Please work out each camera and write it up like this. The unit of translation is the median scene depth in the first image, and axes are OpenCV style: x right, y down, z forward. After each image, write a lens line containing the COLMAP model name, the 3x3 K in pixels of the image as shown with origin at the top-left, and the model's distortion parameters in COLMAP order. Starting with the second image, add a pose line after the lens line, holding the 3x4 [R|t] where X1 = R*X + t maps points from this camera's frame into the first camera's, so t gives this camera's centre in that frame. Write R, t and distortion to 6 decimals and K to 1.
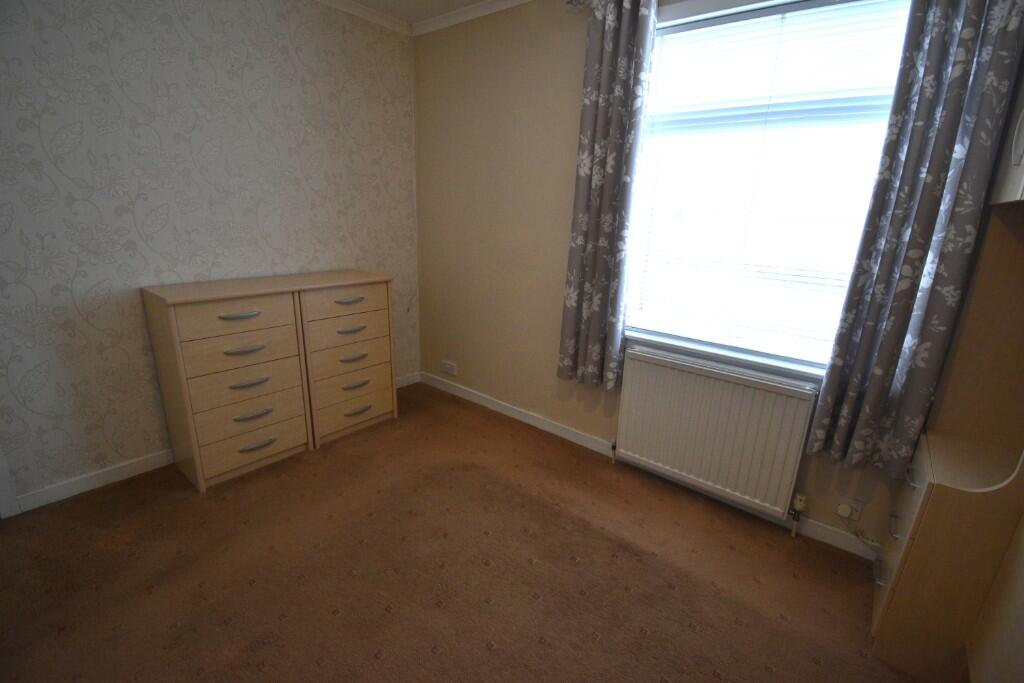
lens RADIAL K [[448.8, 0, 509.1], [0, 448.8, 339.8], [0, 0, 1]] dist [0.001056, -0.021135]
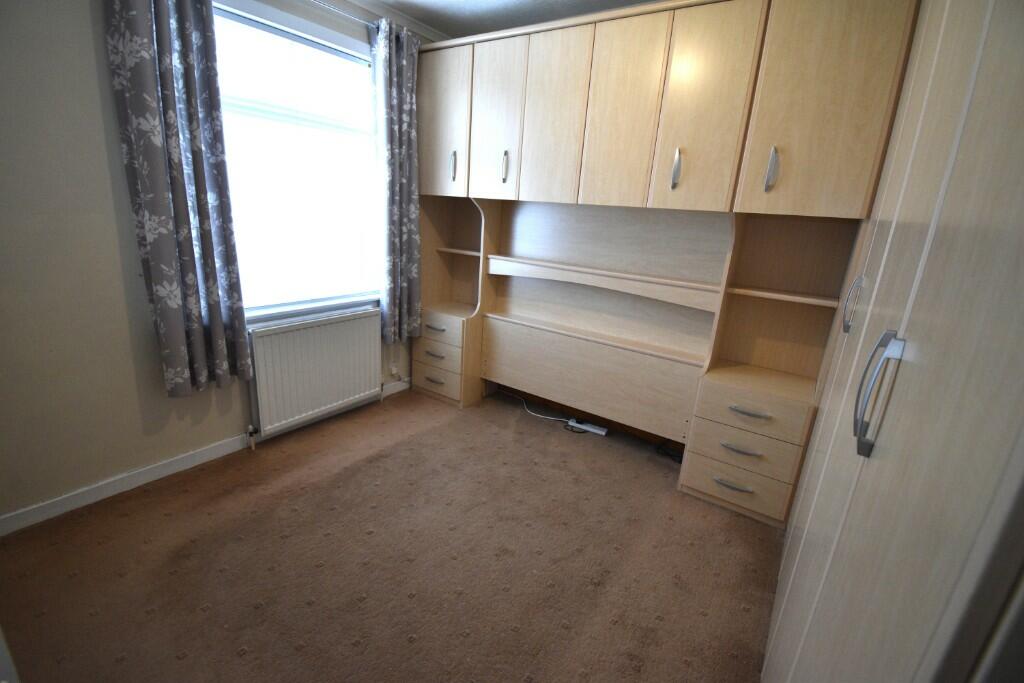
lens RADIAL K [[448.8, 0, 509.1], [0, 448.8, 339.8], [0, 0, 1]] dist [0.001056, -0.021135]
pose [[-0.053848, -0.320639, 0.945669, -0.768737], [0.209571, 0.922322, 0.324657, -0.173543], [-0.976310, 0.215667, 0.017531, 0.450240]]
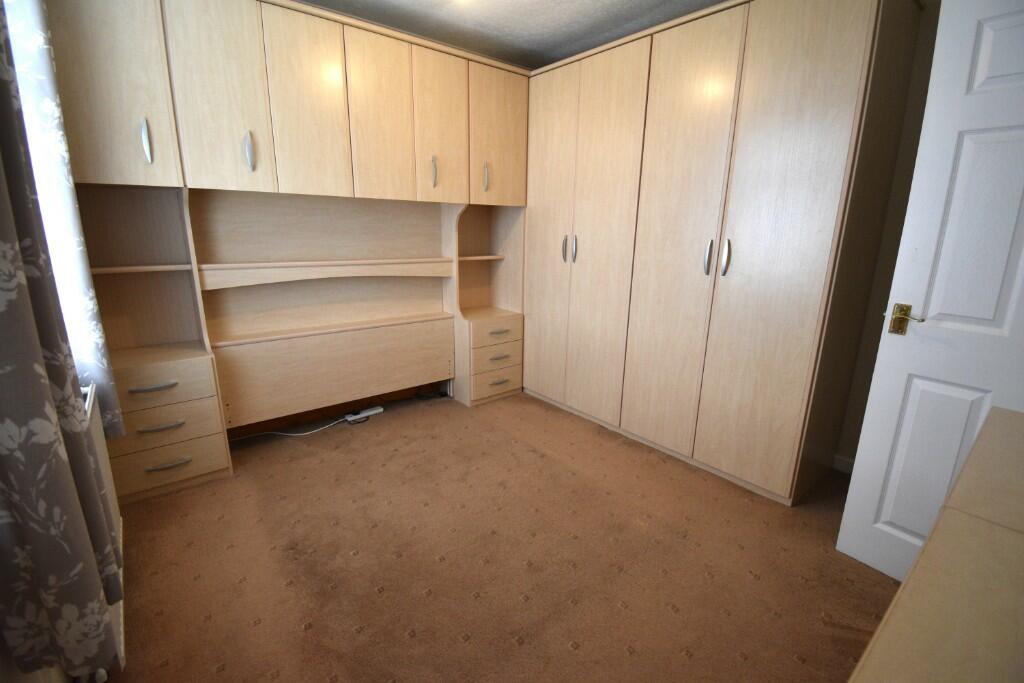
lens RADIAL K [[448.8, 0, 509.1], [0, 448.8, 339.8], [0, 0, 1]] dist [0.001056, -0.021135]
pose [[-0.974506, -0.106461, 0.197497, -0.280278], [0.006566, 0.866344, 0.499404, -0.337741], [-0.224267, 0.487969, -0.843558, 1.265243]]
